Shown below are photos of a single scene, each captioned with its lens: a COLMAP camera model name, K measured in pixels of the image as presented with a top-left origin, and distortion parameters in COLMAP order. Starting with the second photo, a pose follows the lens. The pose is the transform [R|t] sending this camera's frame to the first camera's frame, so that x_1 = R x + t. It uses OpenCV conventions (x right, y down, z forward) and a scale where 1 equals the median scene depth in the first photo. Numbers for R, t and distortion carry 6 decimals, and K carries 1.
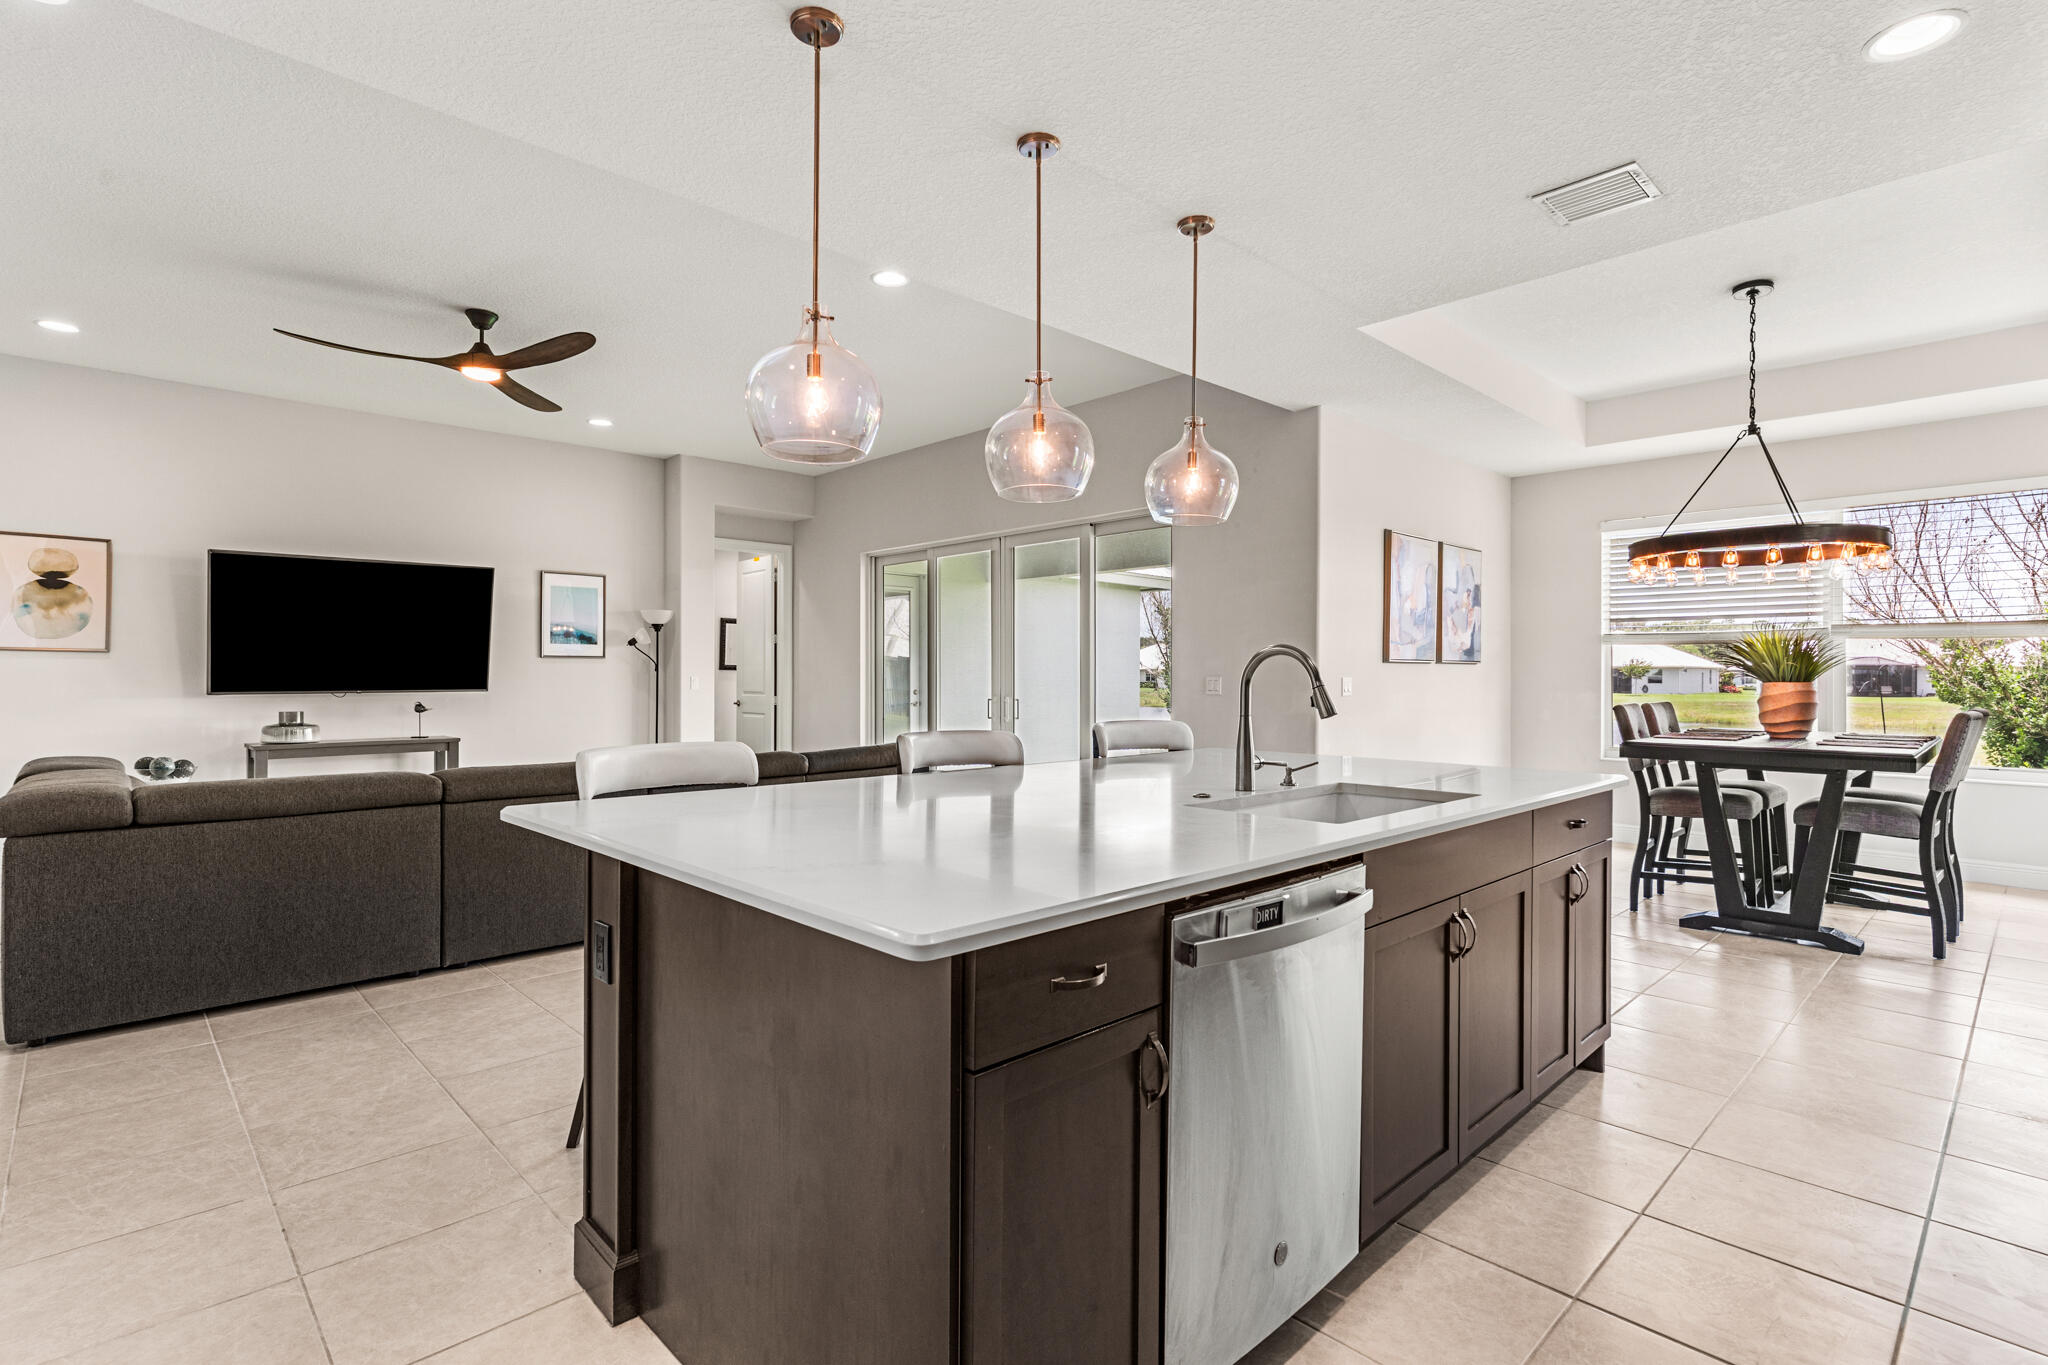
lens RADIAL K [[982.7, 0, 1021.6], [0, 982.7, 678.1], [0, 0, 1]] dist [0.002989, 0.000292]
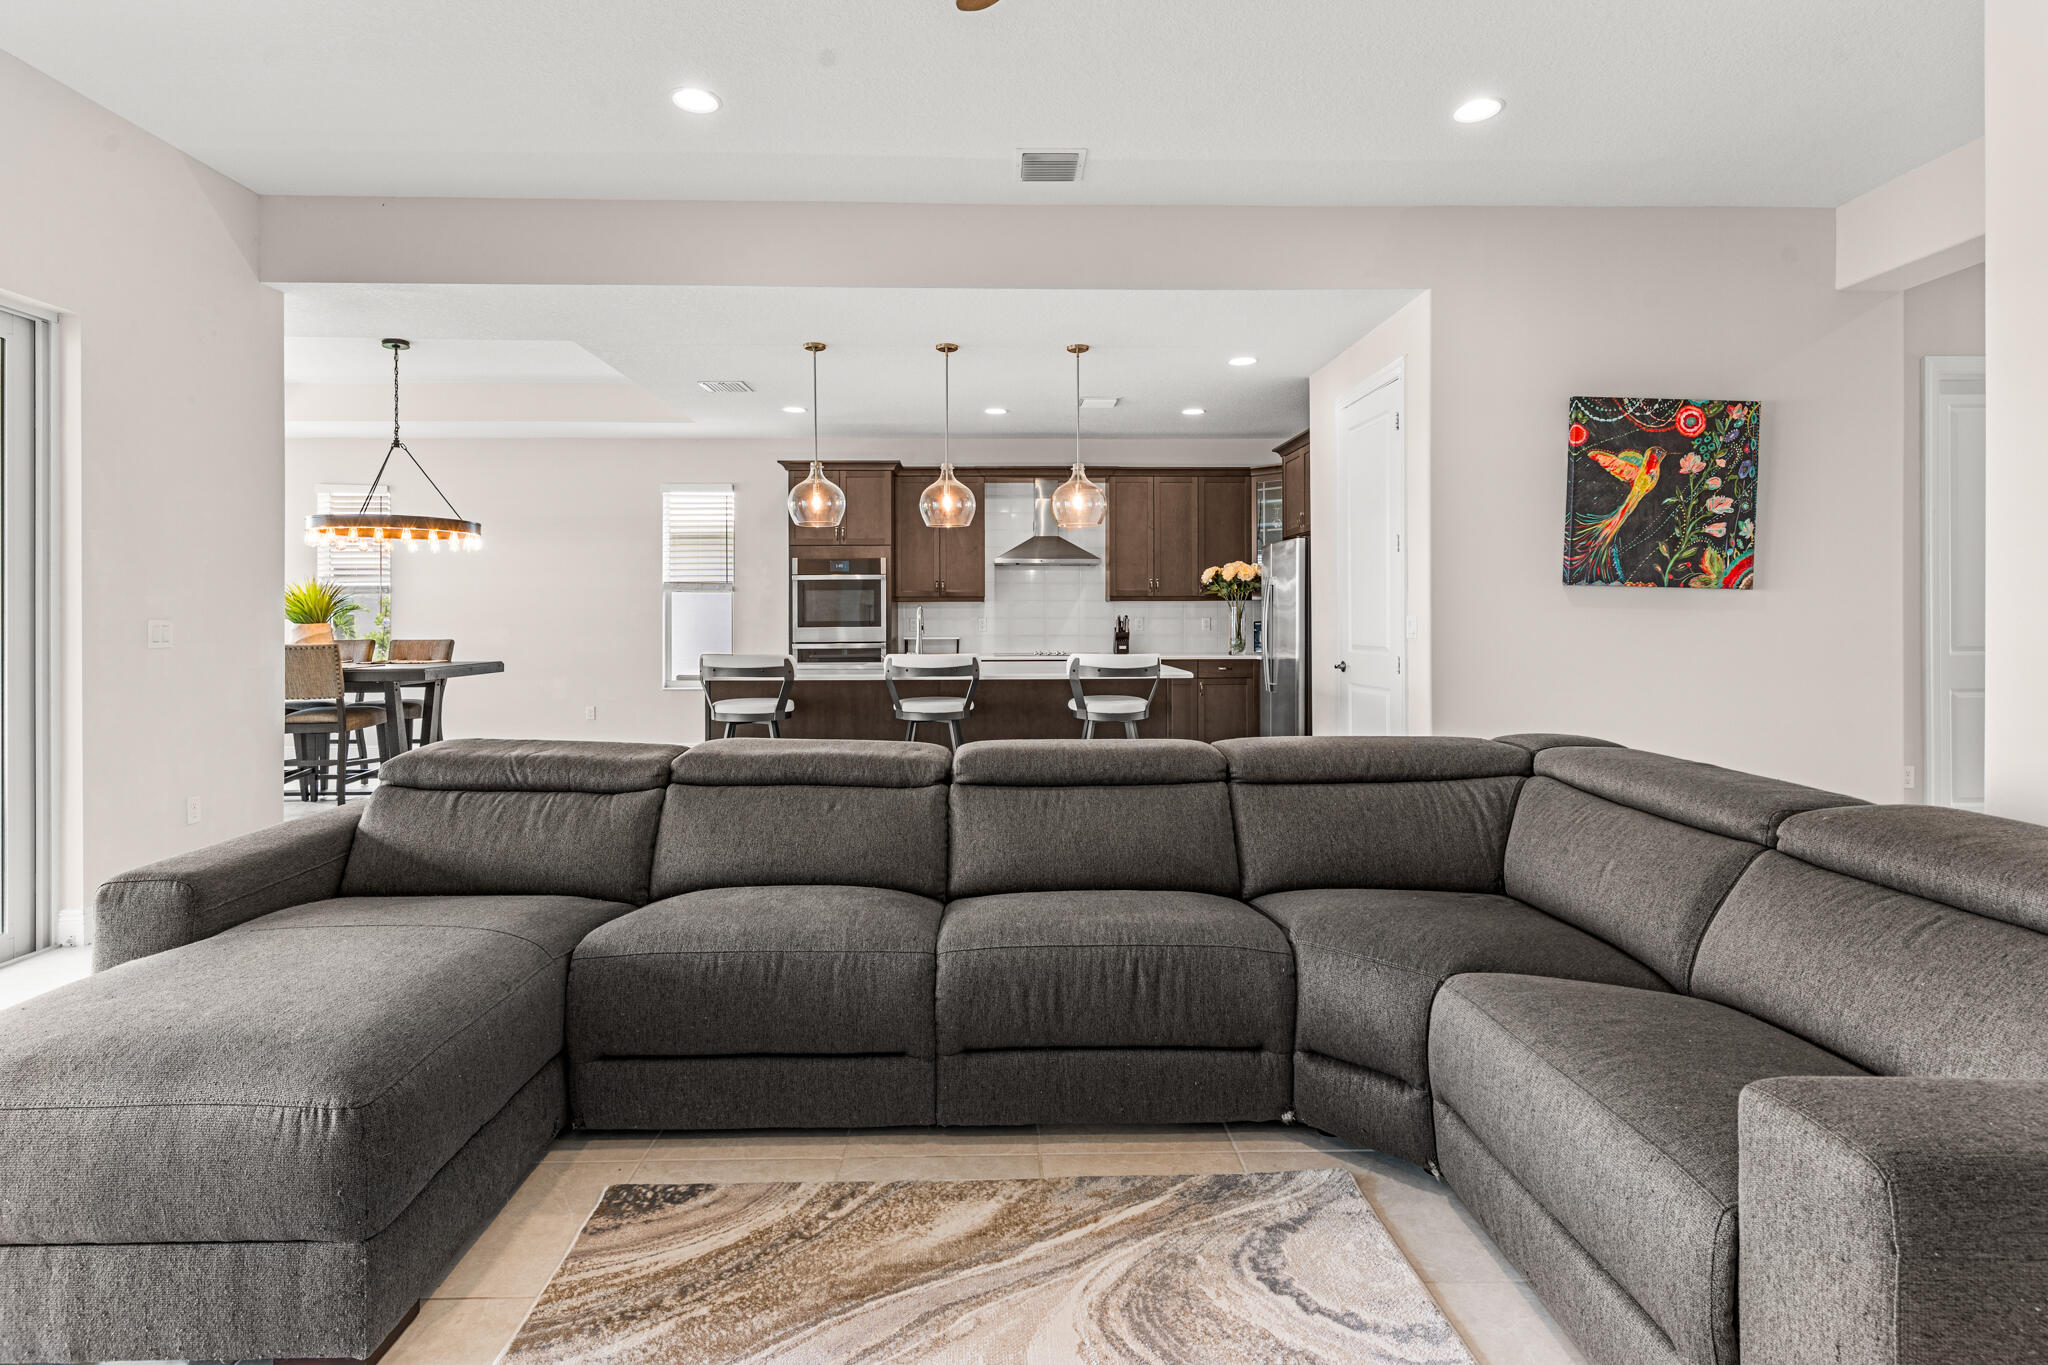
lens RADIAL K [[997.4, 0, 1015.2], [0, 997.4, 615.9], [0, 0, 1]] dist [0.003566, 0.000425]
pose [[-0.734971, 0.000886, 0.678098, -0.616223], [0.002079, 0.999997, 0.000947, -0.003622], [-0.678095, 0.002106, -0.734971, 1.020959]]
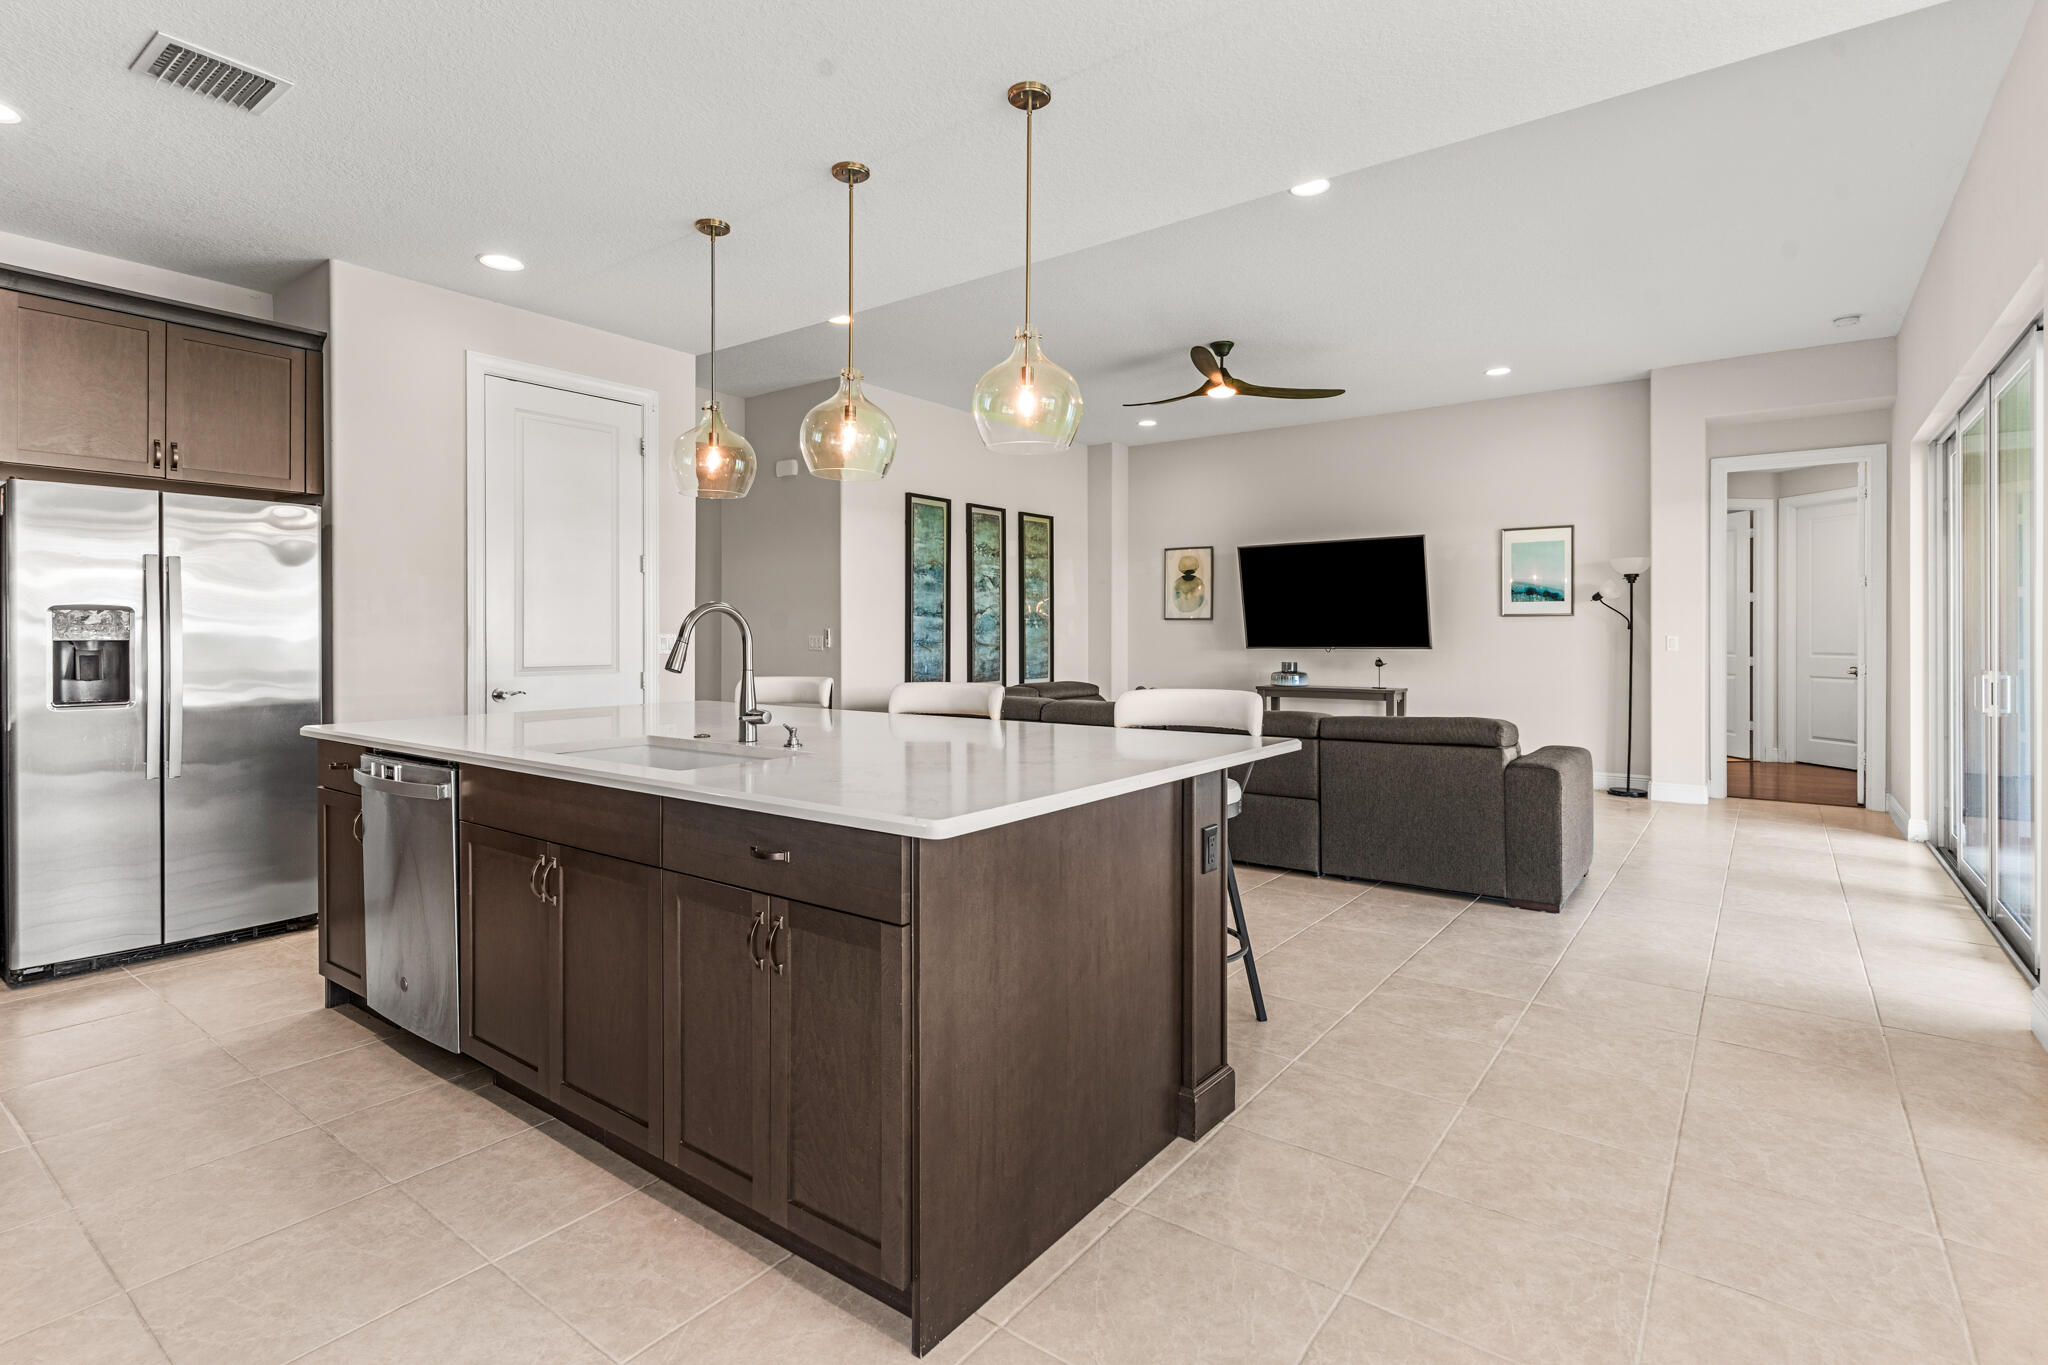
lens RADIAL K [[991.0, 0, 1029.3], [0, 991.0, 638.4], [0, 0, 1]] dist [-0.000662, -0.000050]
pose [[0.164875, 0.001596, -0.986313, 0.517561], [-0.001733, 0.999998, 0.001328, 0.000913], [0.986313, 0.001490, 0.164878, 0.439905]]
